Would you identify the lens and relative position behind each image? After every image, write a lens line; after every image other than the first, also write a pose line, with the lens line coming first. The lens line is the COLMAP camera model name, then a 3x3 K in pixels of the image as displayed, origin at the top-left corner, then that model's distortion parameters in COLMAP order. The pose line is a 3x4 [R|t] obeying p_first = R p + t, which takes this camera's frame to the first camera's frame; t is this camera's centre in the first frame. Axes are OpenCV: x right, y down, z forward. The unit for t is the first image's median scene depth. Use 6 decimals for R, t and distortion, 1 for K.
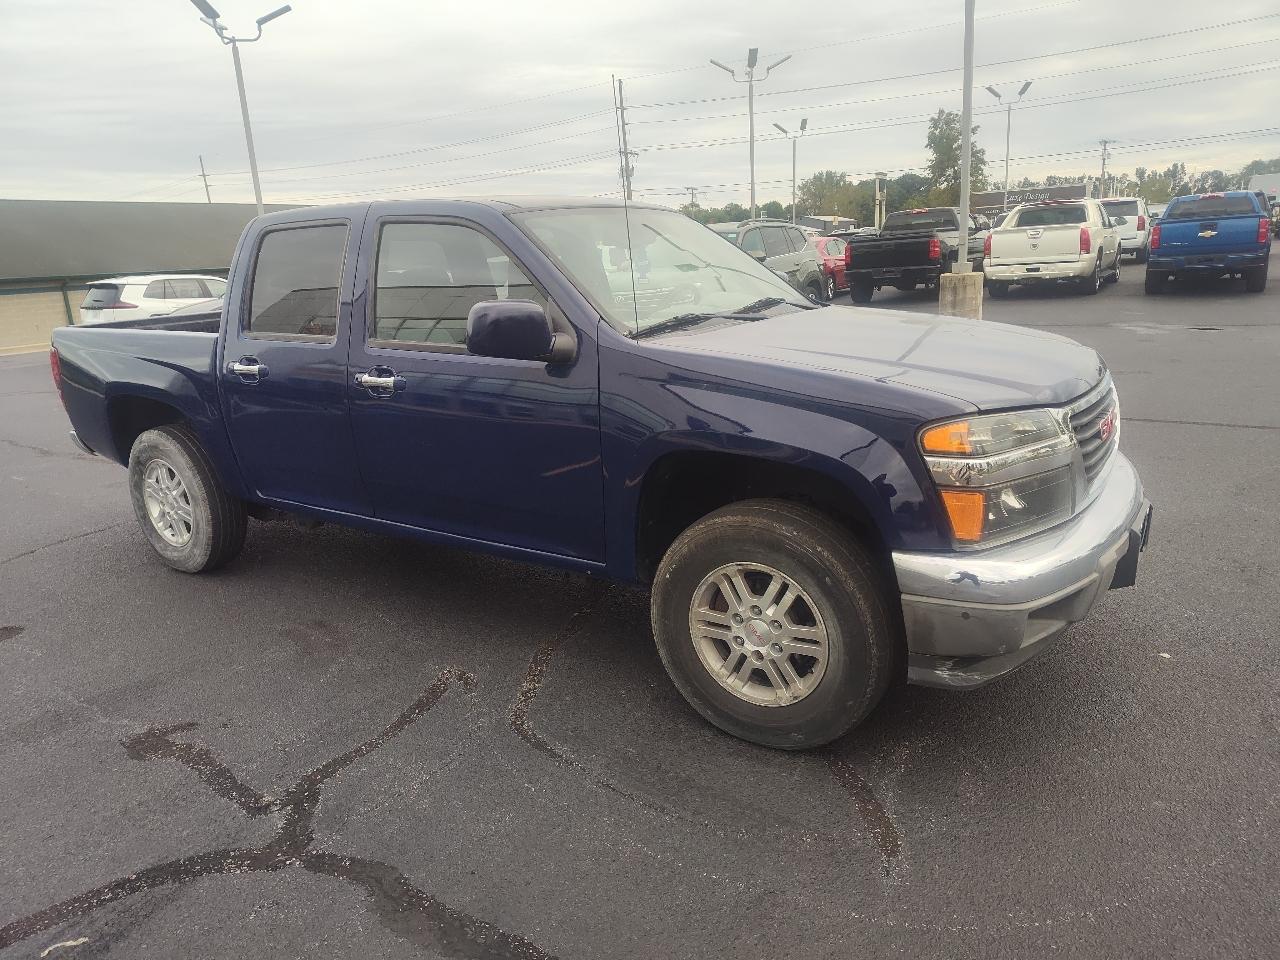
lens RADIAL K [[1080.6, 0, 640.0], [0, 1080.6, 480.0], [0, 0, 1]] dist [0.046400, 0.002621]
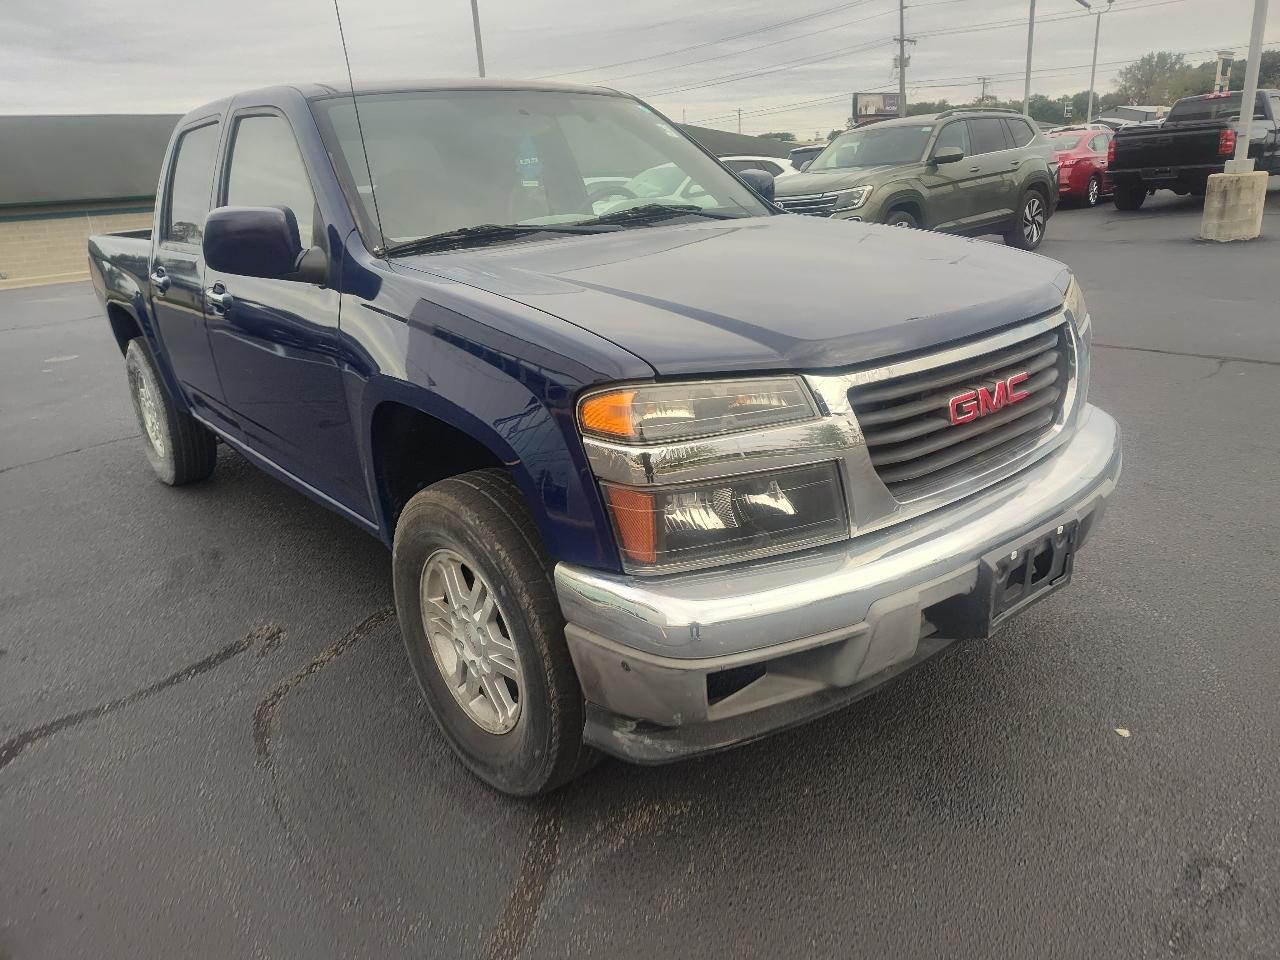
lens RADIAL K [[1065.7, 0, 640.0], [0, 1065.7, 480.0], [0, 0, 1]] dist [0.058184, -0.078538]
pose [[0.947843, 0.080612, -0.308376, 0.433848], [-0.054241, 0.994172, 0.093167, -0.050575], [0.314089, -0.071581, 0.946691, 0.303585]]
